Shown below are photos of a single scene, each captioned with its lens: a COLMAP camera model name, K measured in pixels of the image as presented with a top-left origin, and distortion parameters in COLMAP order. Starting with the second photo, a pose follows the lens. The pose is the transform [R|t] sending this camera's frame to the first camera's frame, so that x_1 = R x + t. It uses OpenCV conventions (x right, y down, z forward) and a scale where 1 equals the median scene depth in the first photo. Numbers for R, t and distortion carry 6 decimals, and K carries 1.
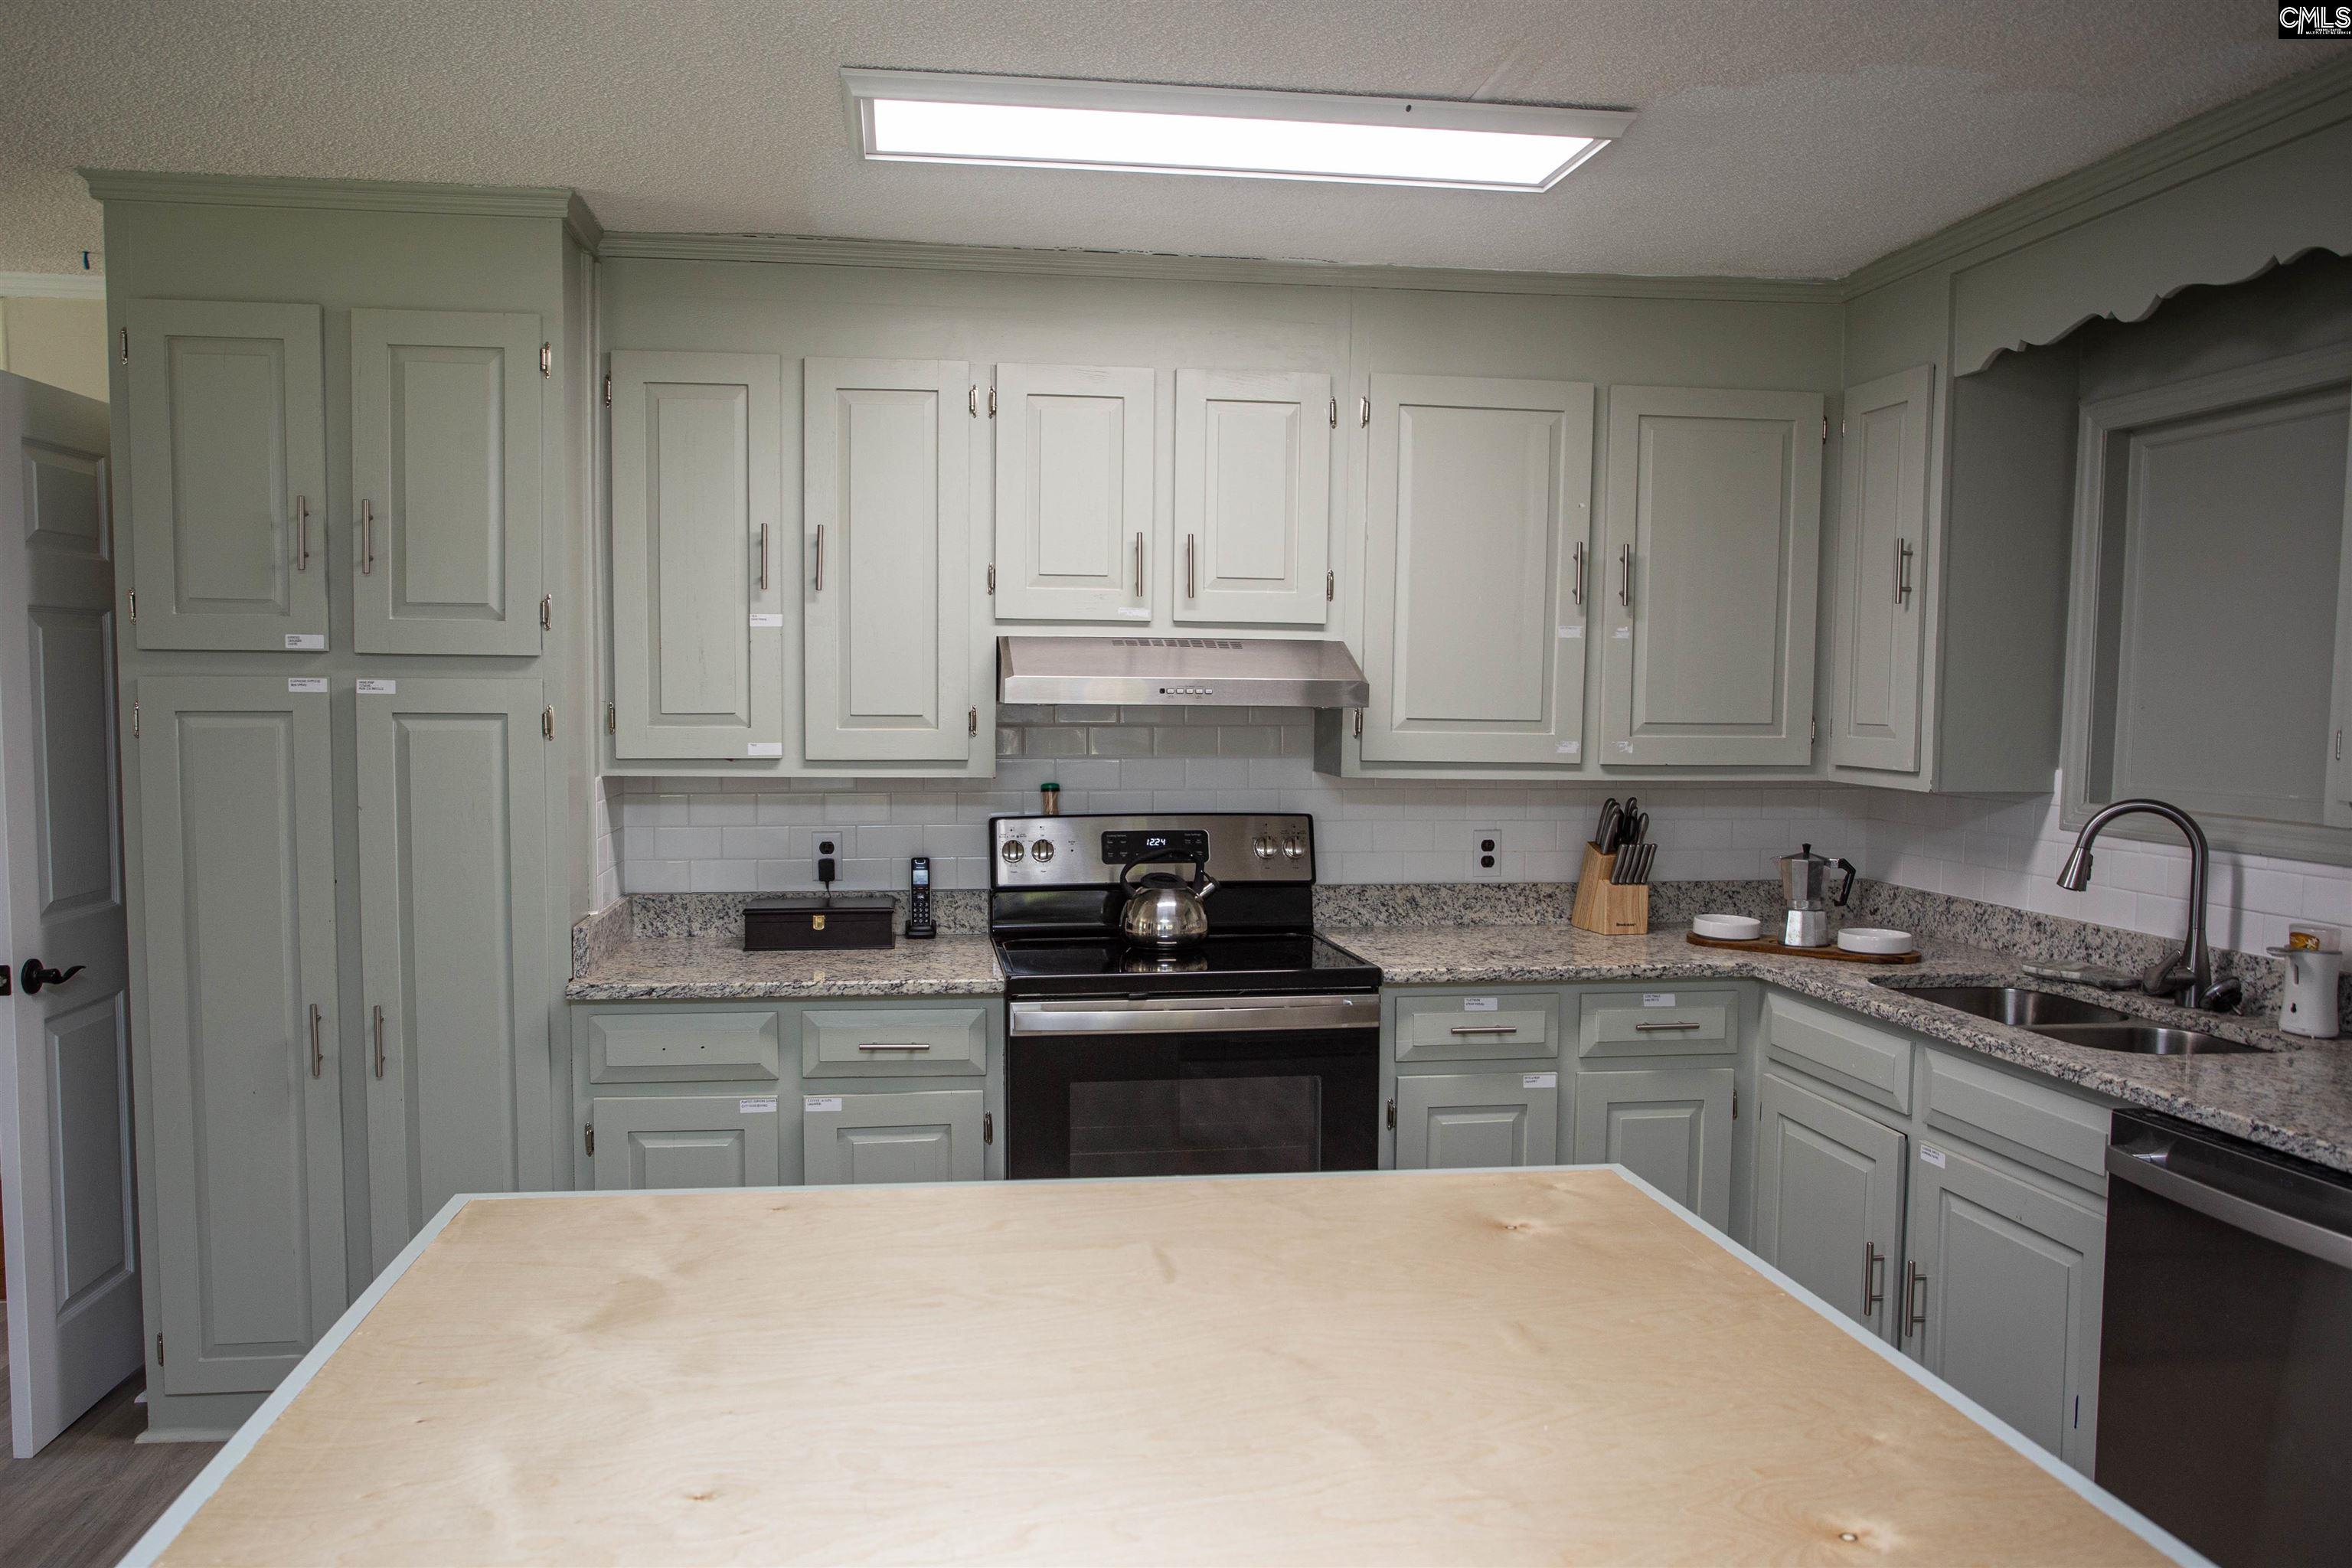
lens RADIAL K [[1676.4, 0, 1100.6], [0, 1676.4, 805.4], [0, 0, 1]] dist [-0.056424, 0.064351]
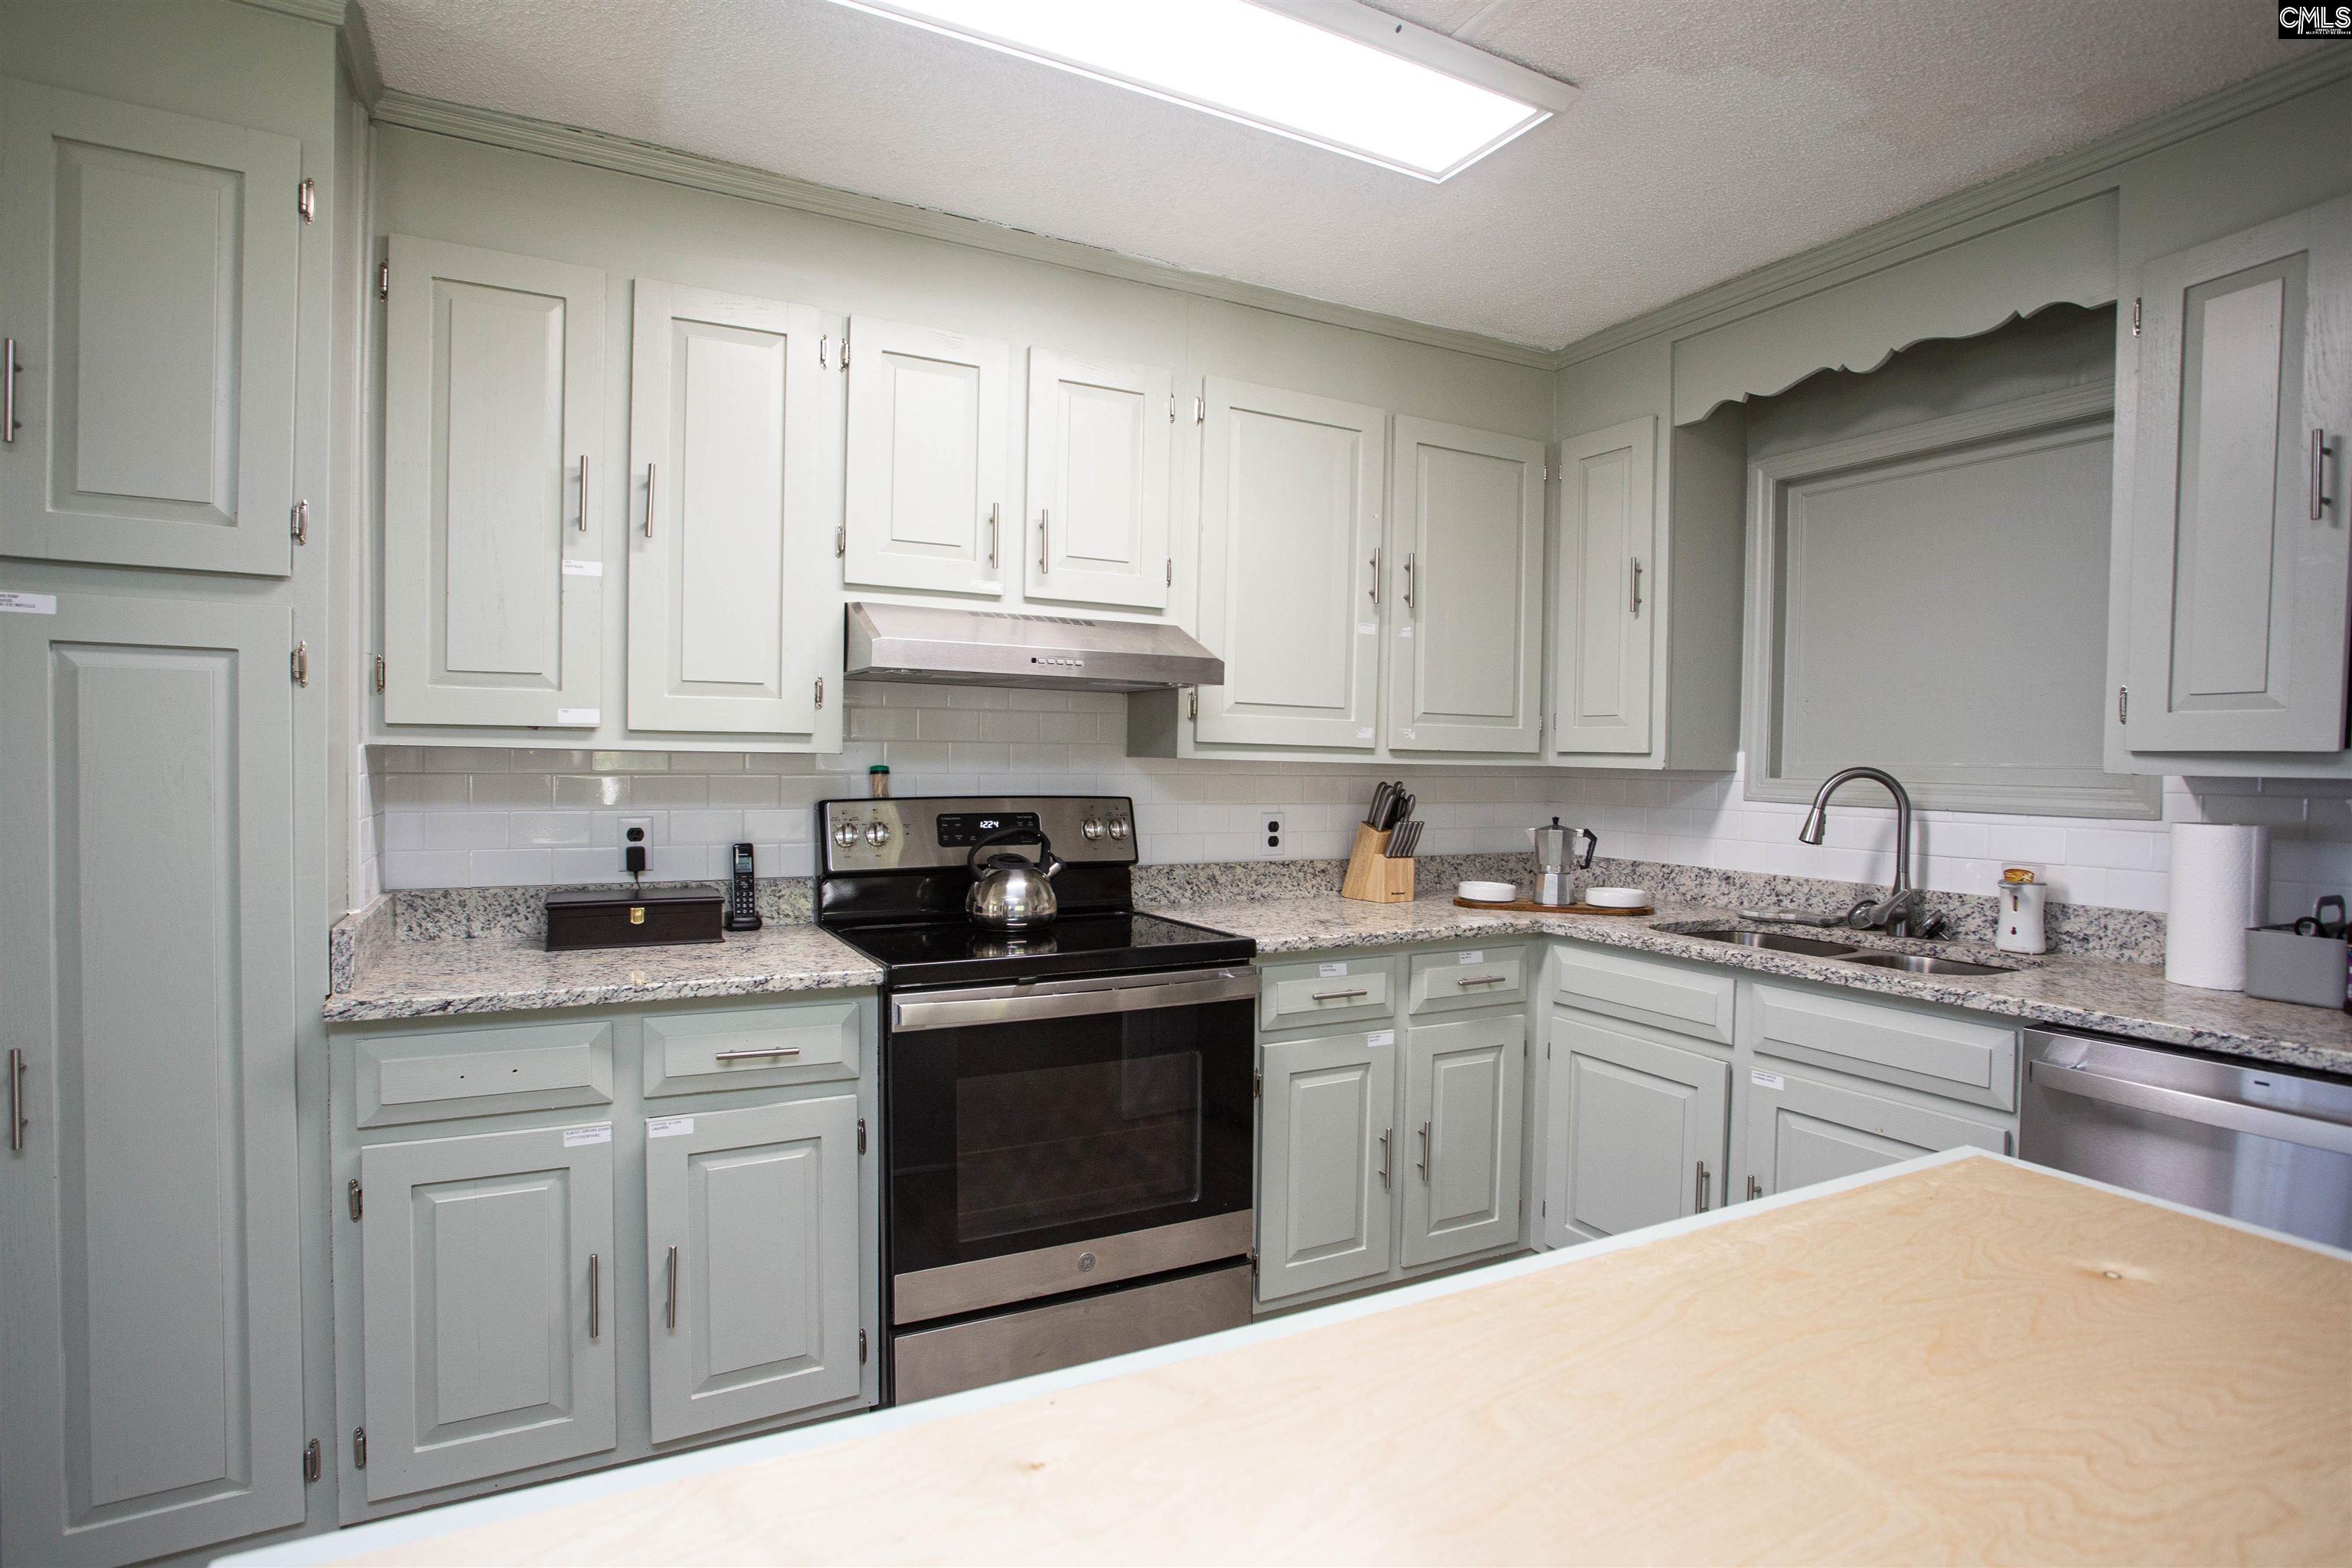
lens RADIAL K [[1204.6, 0, 1163.2], [0, 1204.6, 787.4], [0, 0, 1]] dist [-0.083620, 0.044342]
pose [[0.935599, -0.000718, 0.353063, -0.133681], [0.014999, 0.999176, -0.037712, 0.030866], [-0.352745, 0.040579, 0.934839, 0.322004]]
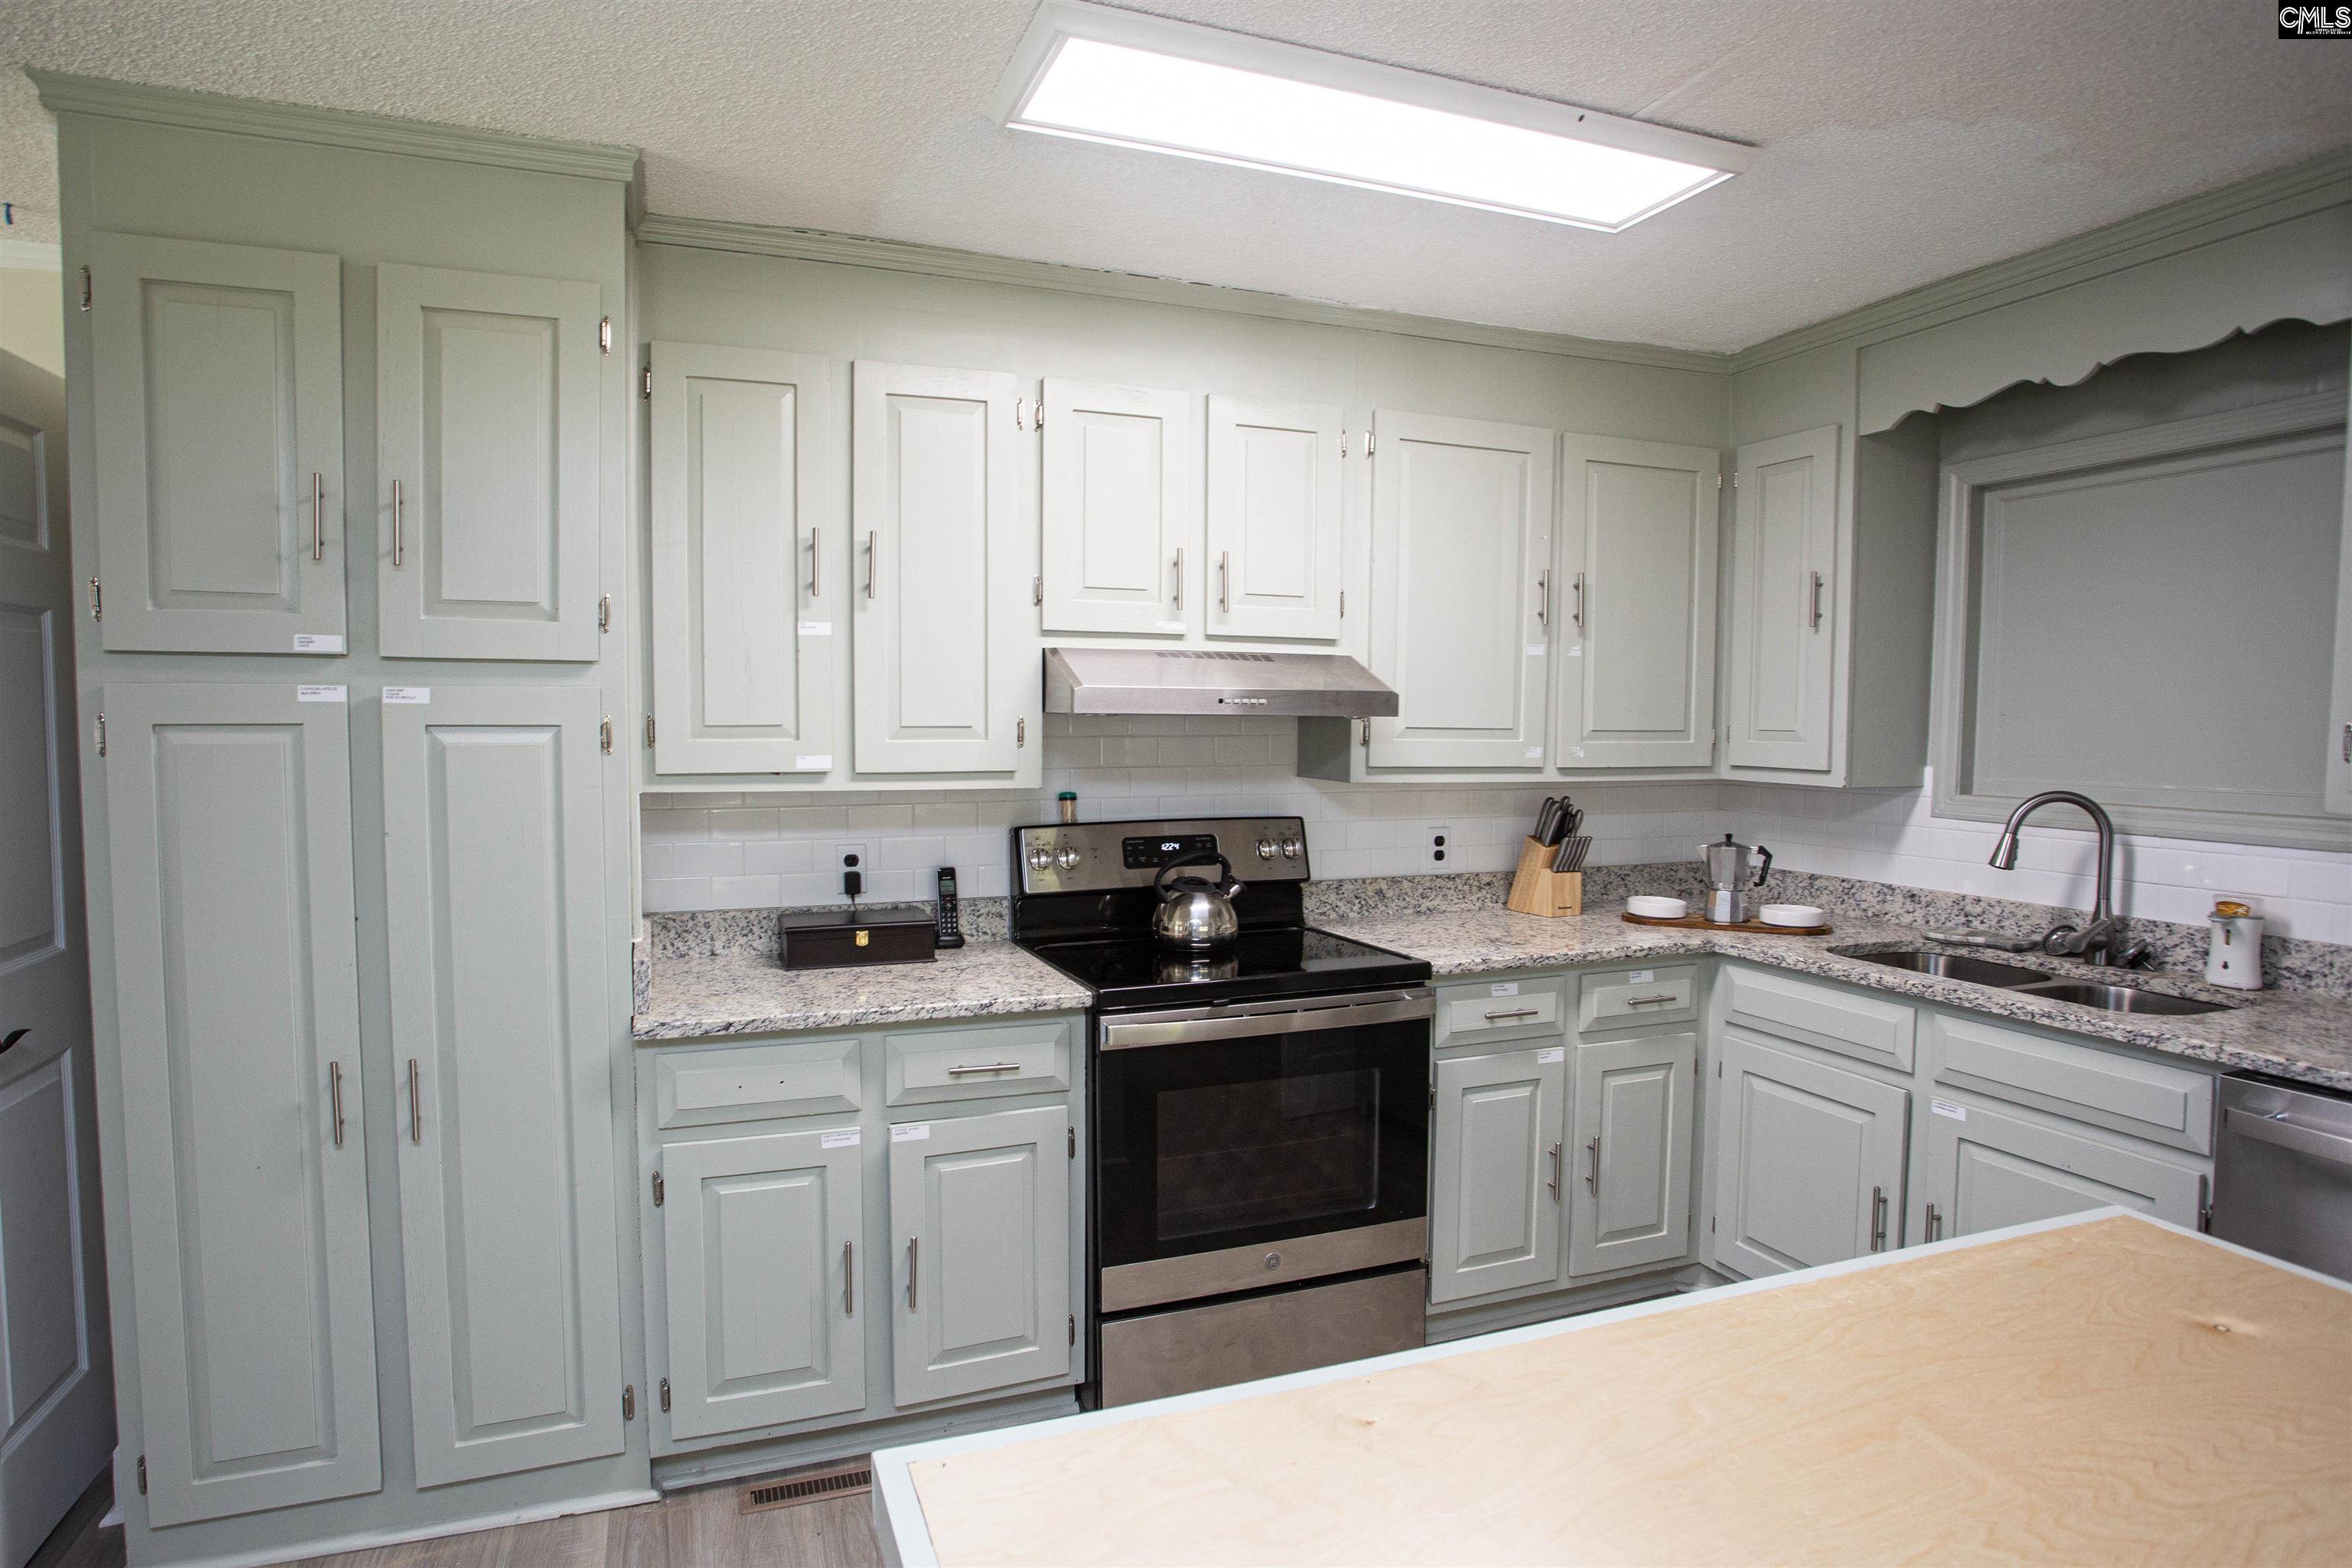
lens RADIAL K [[1275.9, 0, 1108.4], [0, 1275.9, 790.3], [0, 0, 1]] dist [-0.077636, 0.036556]
pose [[0.975280, -0.016130, 0.220384, -0.196830], [0.018351, 0.999799, -0.008033, -0.008356], [-0.220210, 0.011878, 0.975380, 0.248172]]
